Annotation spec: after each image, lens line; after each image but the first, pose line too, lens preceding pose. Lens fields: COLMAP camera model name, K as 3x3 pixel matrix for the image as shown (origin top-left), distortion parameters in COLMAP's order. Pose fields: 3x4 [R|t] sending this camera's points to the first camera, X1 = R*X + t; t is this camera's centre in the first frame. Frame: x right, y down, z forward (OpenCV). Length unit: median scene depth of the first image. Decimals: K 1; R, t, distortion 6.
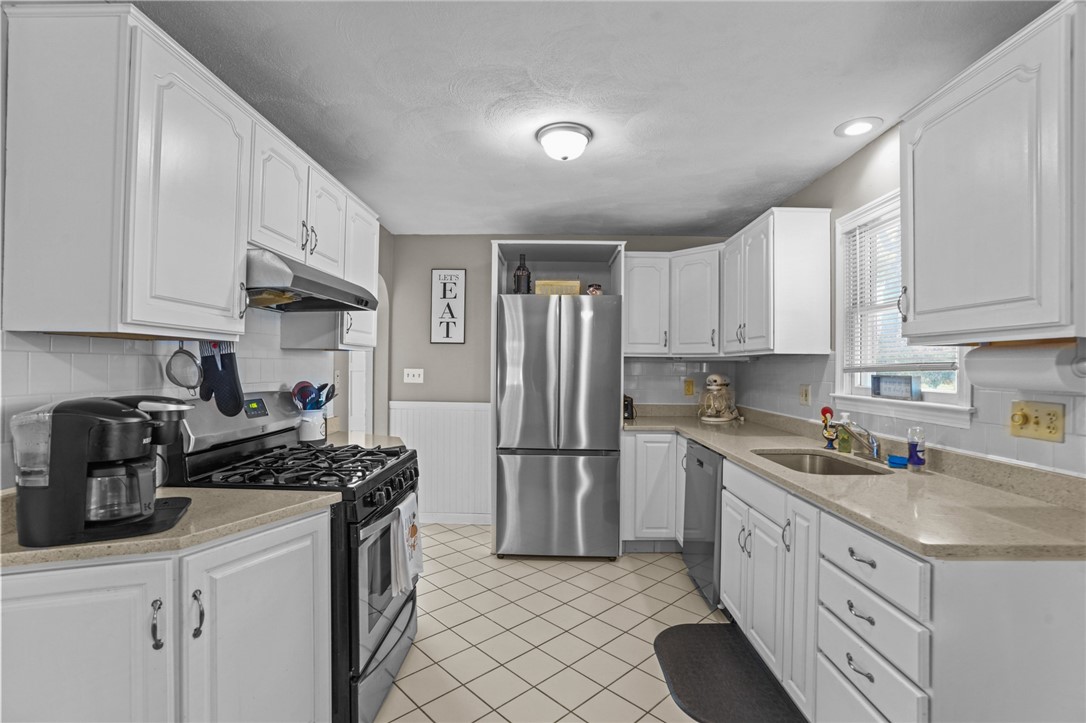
lens RADIAL K [[493.6, 0, 551.5], [0, 493.6, 365.3], [0, 0, 1]] dist [-0.030527, 0.004919]
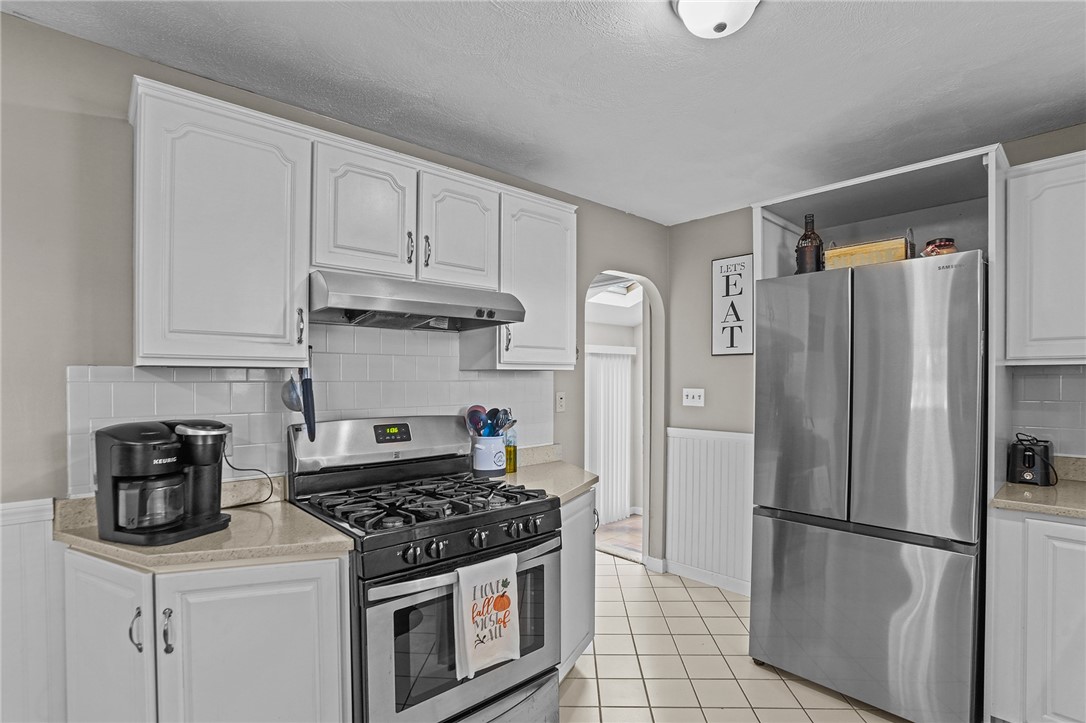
lens RADIAL K [[534.3, 0, 550.5], [0, 534.3, 383.0], [0, 0, 1]] dist [-0.031090, 0.000897]
pose [[0.690176, -0.009263, -0.723583, 0.214155], [0.011440, 0.999933, -0.001889, -0.003771], [0.723551, -0.006974, 0.690235, 0.268990]]
